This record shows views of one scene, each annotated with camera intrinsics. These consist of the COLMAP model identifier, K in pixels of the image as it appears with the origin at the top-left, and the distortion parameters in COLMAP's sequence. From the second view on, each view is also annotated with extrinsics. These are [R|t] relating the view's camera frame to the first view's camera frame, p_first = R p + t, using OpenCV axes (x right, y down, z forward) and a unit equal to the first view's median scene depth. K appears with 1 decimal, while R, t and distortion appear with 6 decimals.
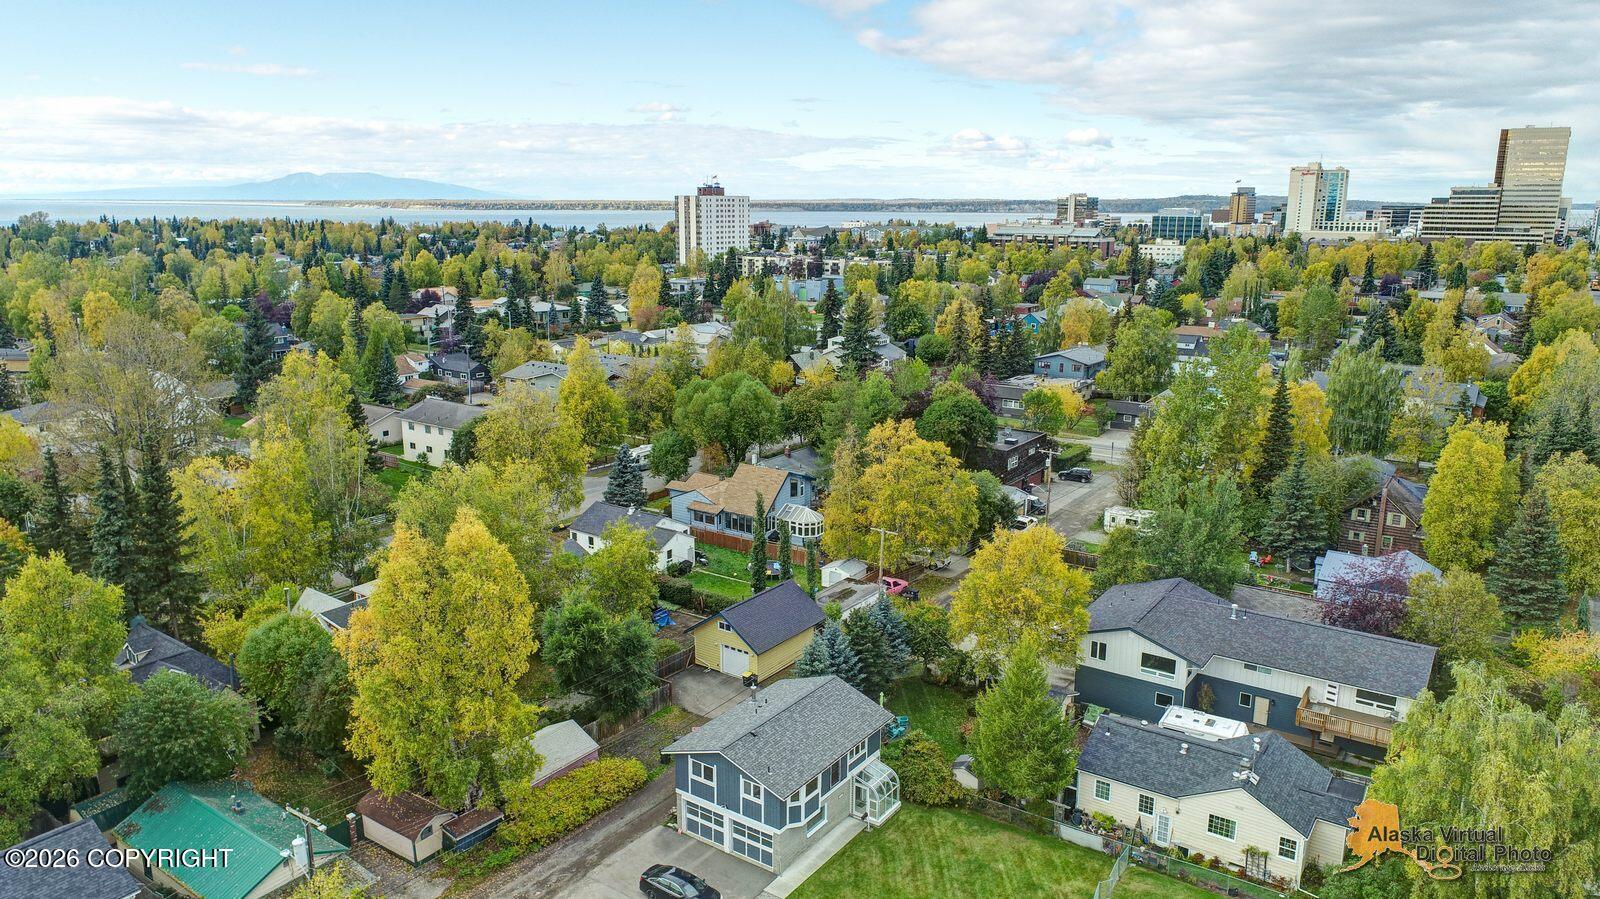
lens RADIAL K [[1068.2, 0, 801.0], [0, 1068.2, 461.6], [0, 0, 1]] dist [-0.009435, -0.000186]
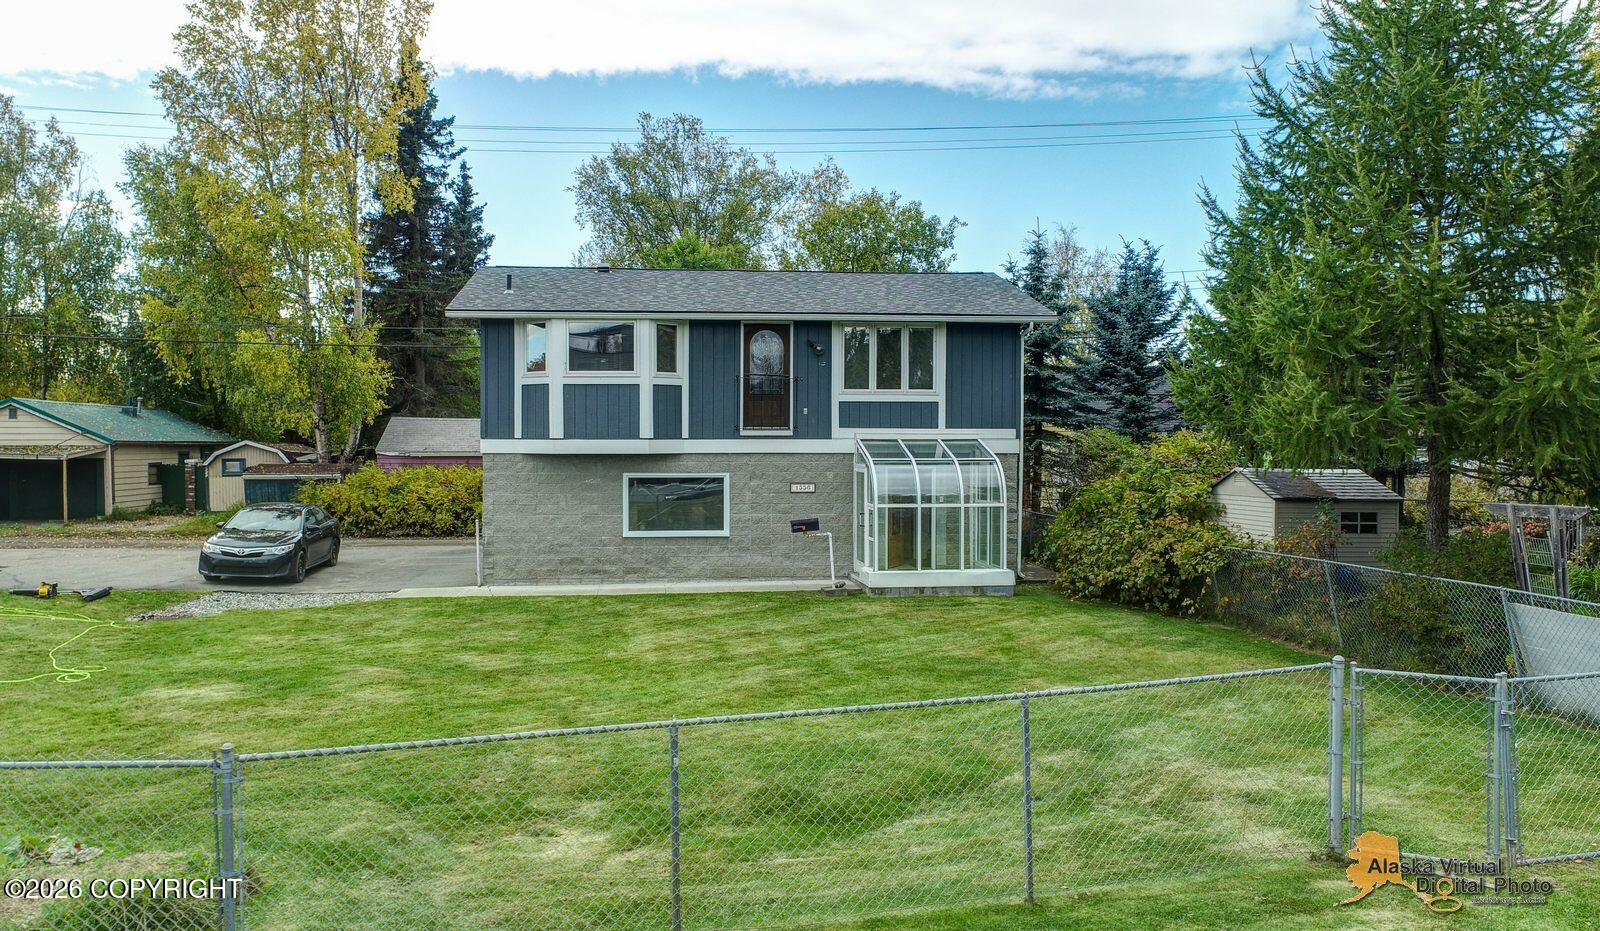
lens RADIAL K [[1124.2, 0, 754.0], [0, 1124.2, 462.0], [0, 0, 1]] dist [-0.003335, -0.002626]
pose [[0.642533, 0.007373, -0.766222, 0.242223], [-0.177912, 0.974062, -0.139820, 0.292100], [0.745317, 0.226159, 0.627179, 0.628448]]
